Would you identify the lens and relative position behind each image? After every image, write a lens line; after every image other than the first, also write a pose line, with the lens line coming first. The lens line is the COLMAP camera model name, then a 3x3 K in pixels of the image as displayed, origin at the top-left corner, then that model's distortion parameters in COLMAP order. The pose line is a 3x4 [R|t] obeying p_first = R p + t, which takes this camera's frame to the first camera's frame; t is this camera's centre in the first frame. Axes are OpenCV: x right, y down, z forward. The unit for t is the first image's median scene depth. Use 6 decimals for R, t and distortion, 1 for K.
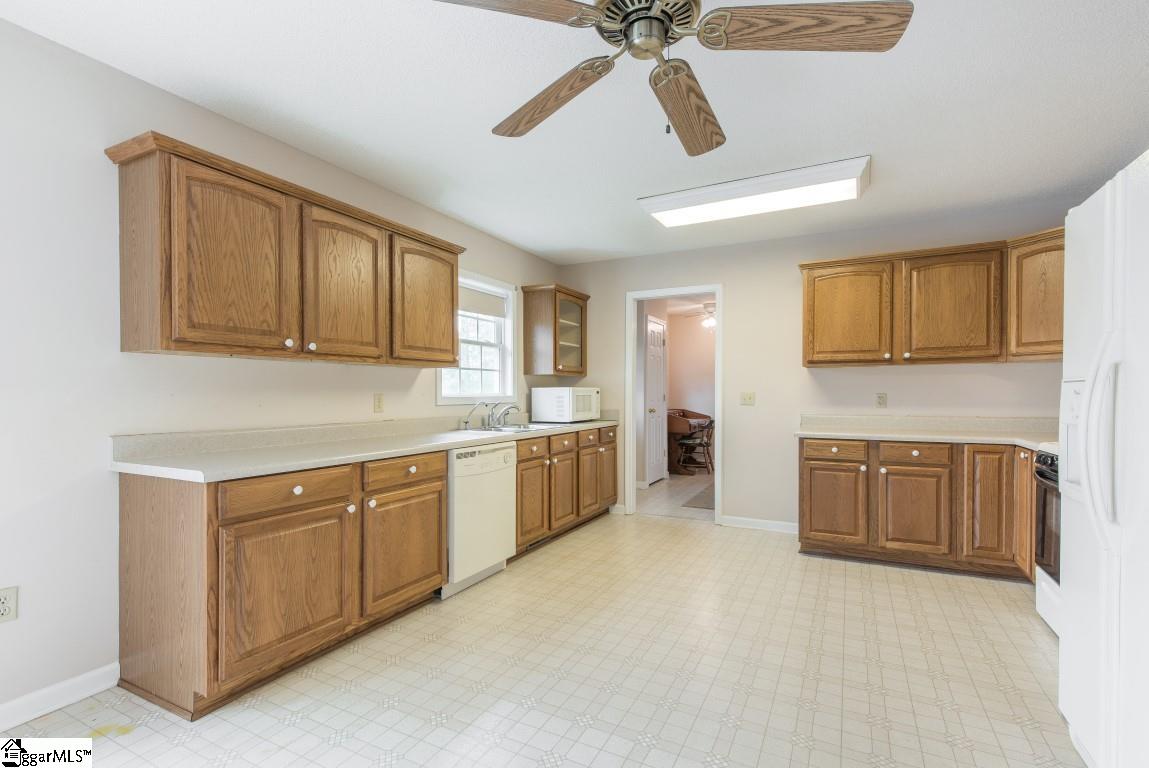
lens RADIAL K [[518.6, 0, 597.9], [0, 518.6, 396.1], [0, 0, 1]] dist [0.002561, 0.000379]
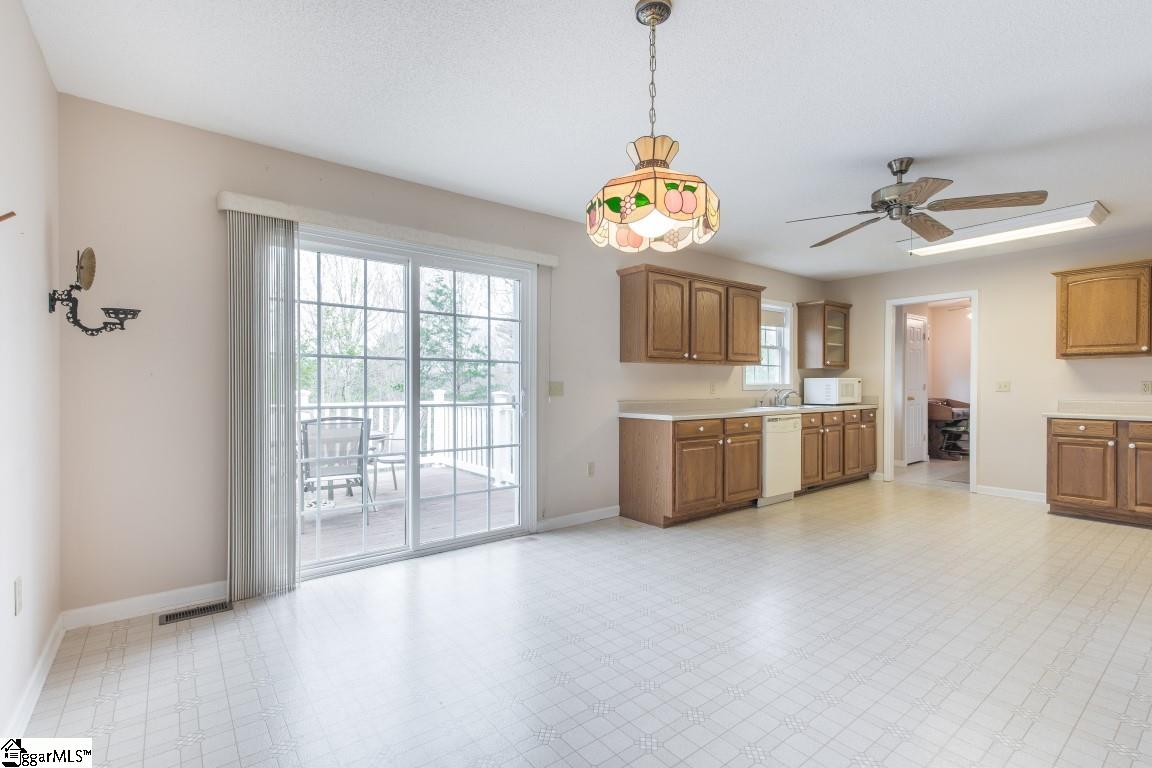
lens RADIAL K [[534.6, 0, 587.9], [0, 534.6, 390.7], [0, 0, 1]] dist [-0.001307, -0.000500]
pose [[0.900597, 0.004030, -0.434636, -0.039702], [-0.002070, 0.999985, 0.004984, 0.012572], [0.434650, -0.003589, 0.900593, -0.601419]]
